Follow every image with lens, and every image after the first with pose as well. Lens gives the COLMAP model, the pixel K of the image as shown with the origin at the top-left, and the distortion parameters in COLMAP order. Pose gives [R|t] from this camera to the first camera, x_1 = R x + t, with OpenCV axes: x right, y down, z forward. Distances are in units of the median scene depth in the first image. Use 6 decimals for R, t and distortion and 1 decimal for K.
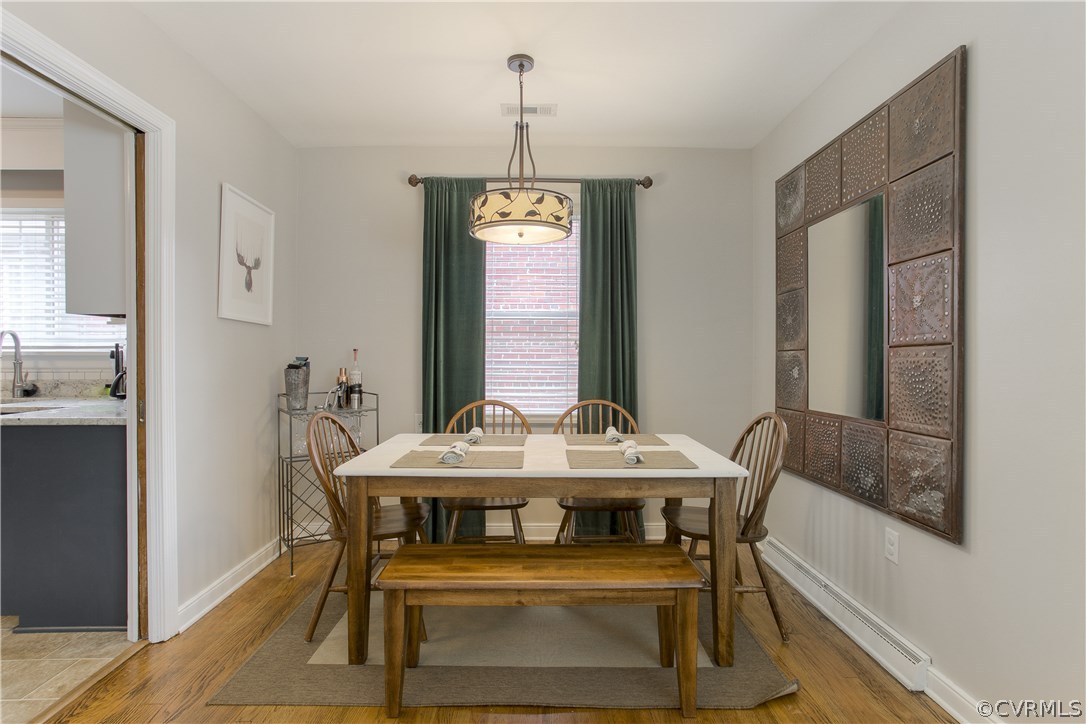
lens RADIAL K [[530.7, 0, 535.9], [0, 530.7, 360.2], [0, 0, 1]] dist [-0.052540, 0.037741]
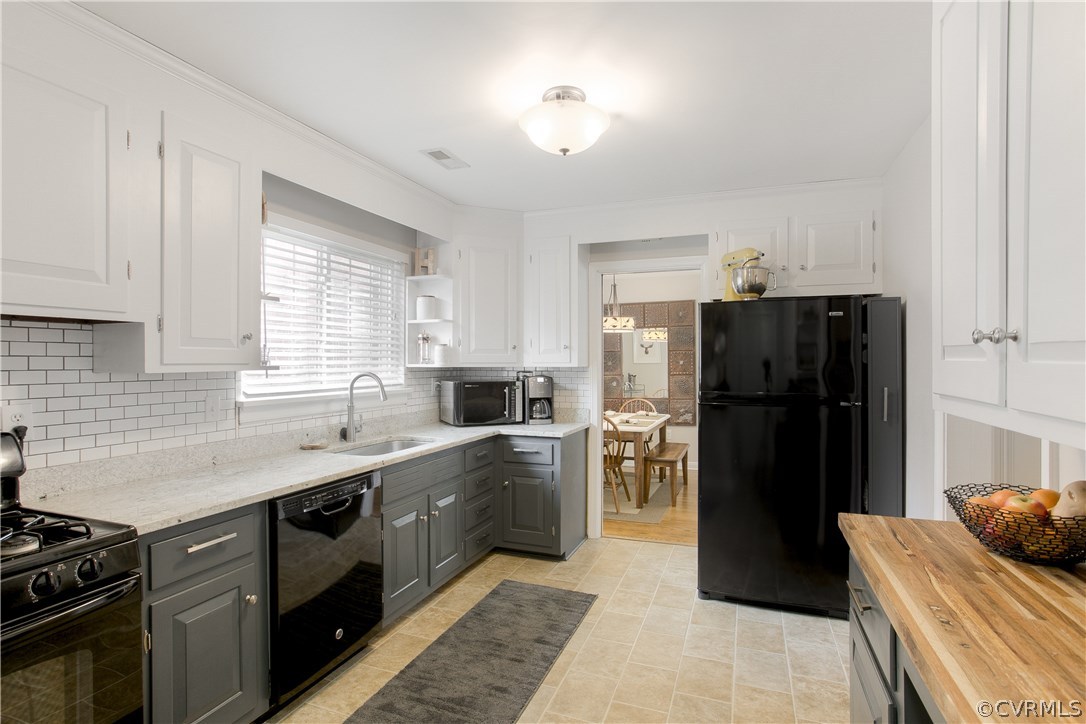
lens RADIAL K [[543.0, 0, 537.6], [0, 543.0, 359.0], [0, 0, 1]] dist [-0.054552, 0.038286]
pose [[0.370453, 0.003164, 0.928846, -2.121891], [0.009267, 0.999932, -0.007102, -0.082849], [-0.928805, 0.011238, 0.370399, 0.365865]]
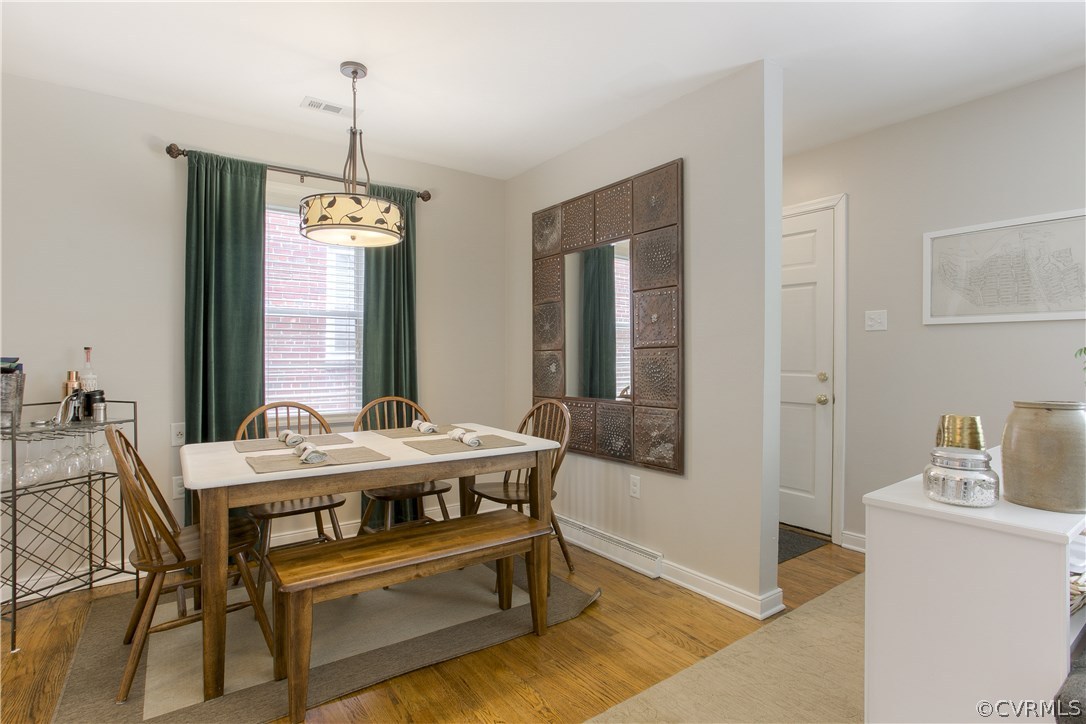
lens RADIAL K [[547.0, 0, 520.8], [0, 547.0, 360.2], [0, 0, 1]] dist [-0.027640, 0.000822]
pose [[0.828145, -0.007412, 0.560466, -0.313121], [0.006218, 0.999973, 0.004037, -0.001066], [-0.560480, 0.000142, 0.828168, -0.052667]]
